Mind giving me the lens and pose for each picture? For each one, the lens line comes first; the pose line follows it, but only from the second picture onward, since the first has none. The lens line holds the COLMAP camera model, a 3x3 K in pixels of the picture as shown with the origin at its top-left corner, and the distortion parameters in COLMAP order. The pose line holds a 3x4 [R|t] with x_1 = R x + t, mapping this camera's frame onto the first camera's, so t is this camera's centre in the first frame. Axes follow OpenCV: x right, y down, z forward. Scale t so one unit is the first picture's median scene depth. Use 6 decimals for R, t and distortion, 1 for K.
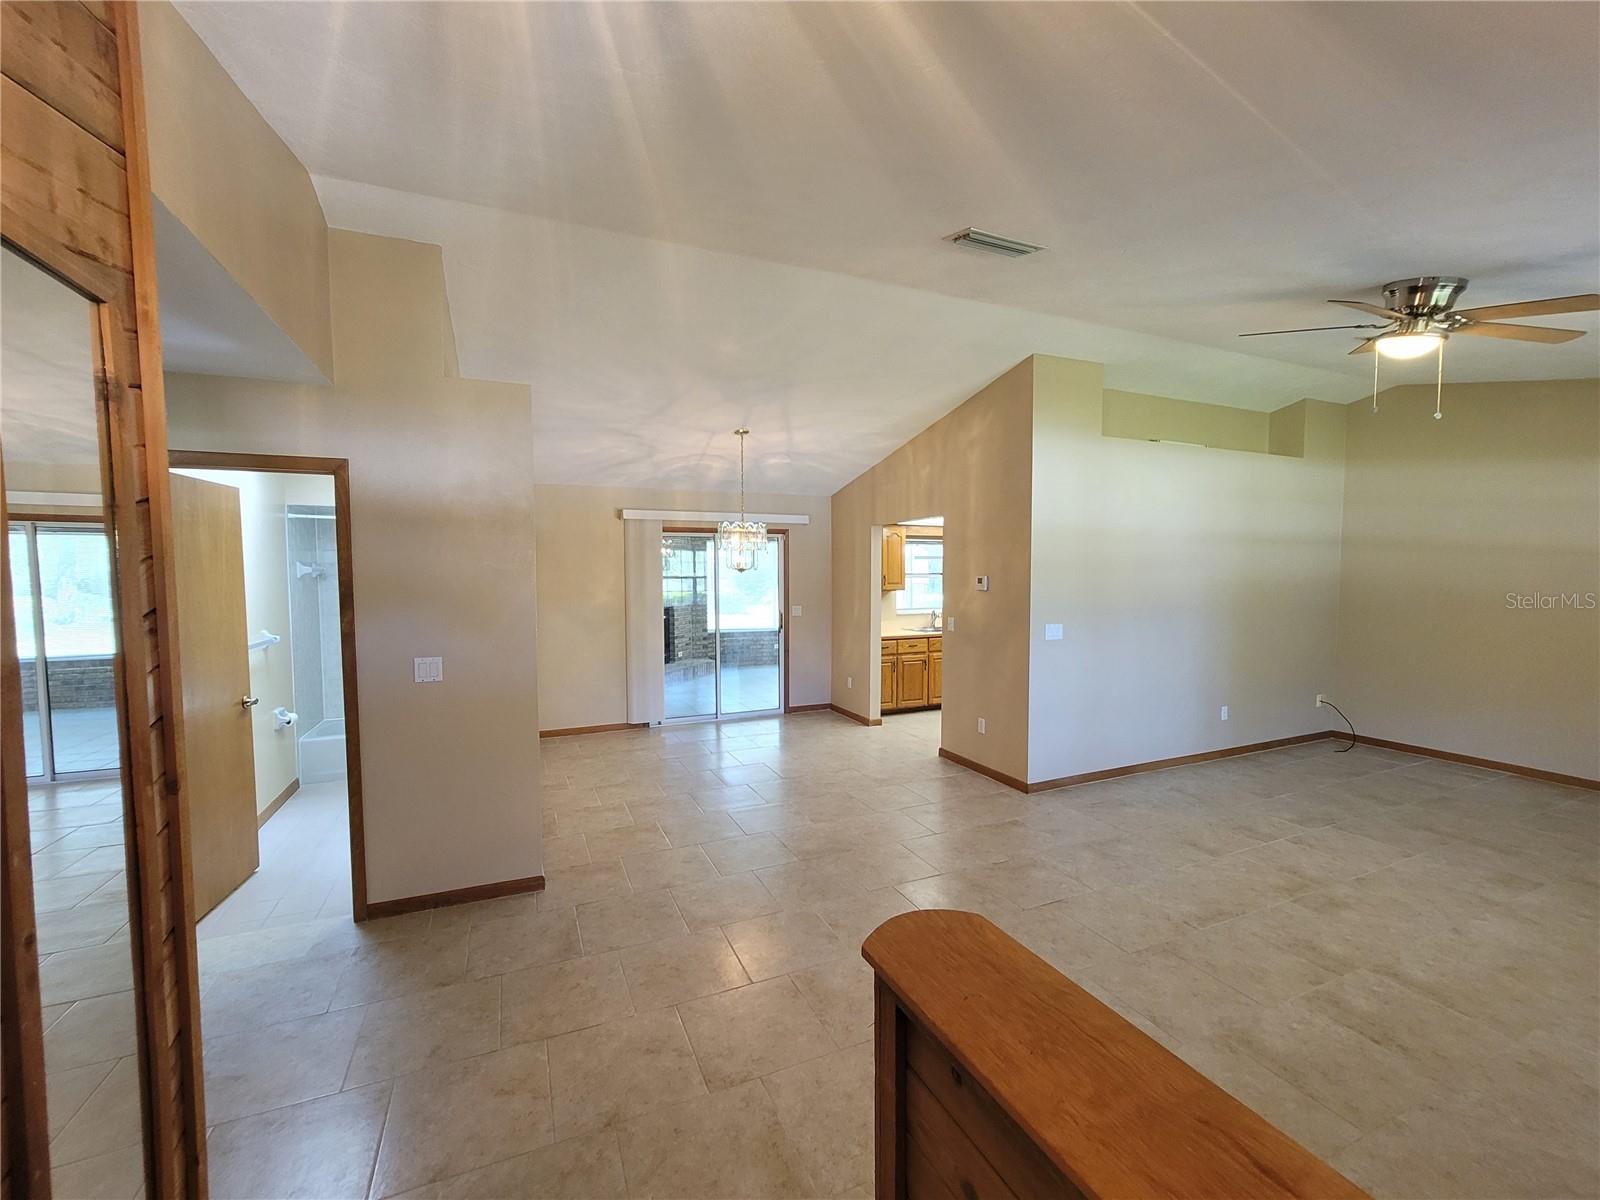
lens RADIAL K [[656.3, 0, 802.8], [0, 656.3, 599.8], [0, 0, 1]] dist [-0.002892, -0.001092]
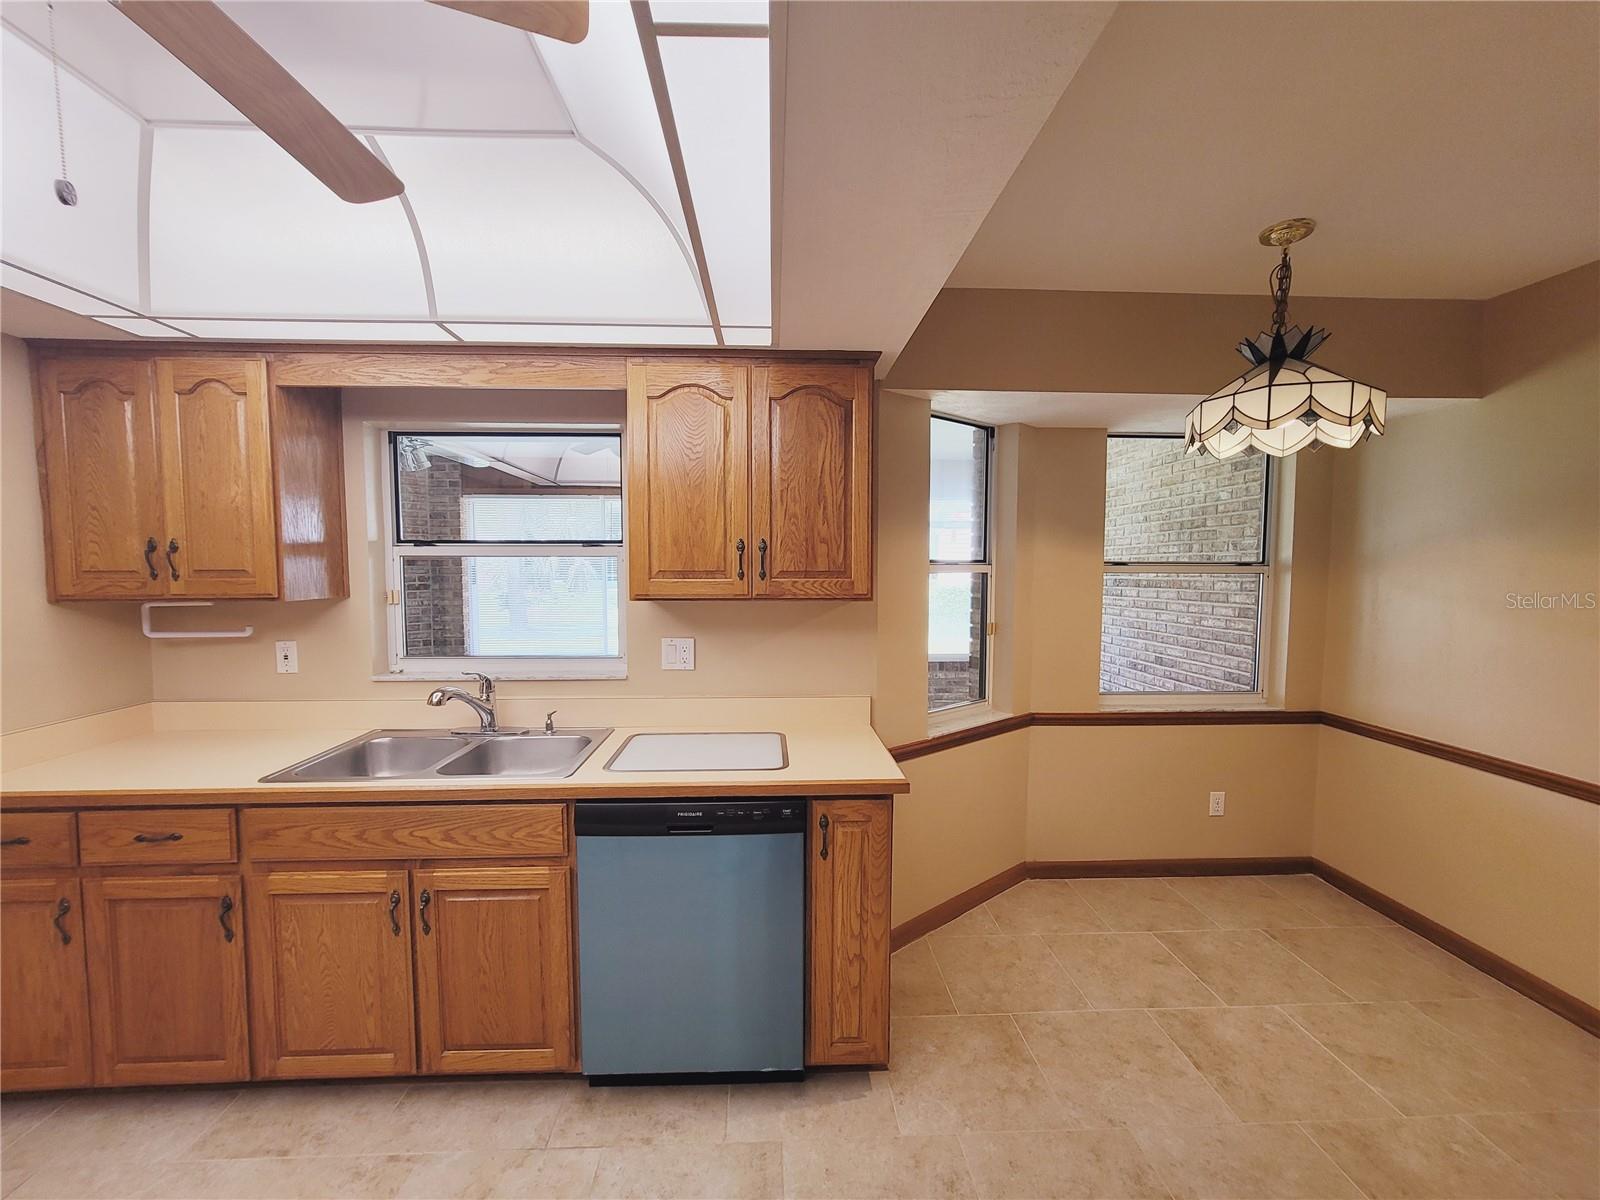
lens RADIAL K [[656.3, 0, 790.1], [0, 656.3, 603.8], [0, 0, 1]] dist [-0.002892, -0.001092]
pose [[0.927251, 0.027858, -0.373404, 0.662367], [-0.021517, 0.999545, 0.021137, -0.033927], [0.373822, -0.011565, 0.927428, 1.239792]]
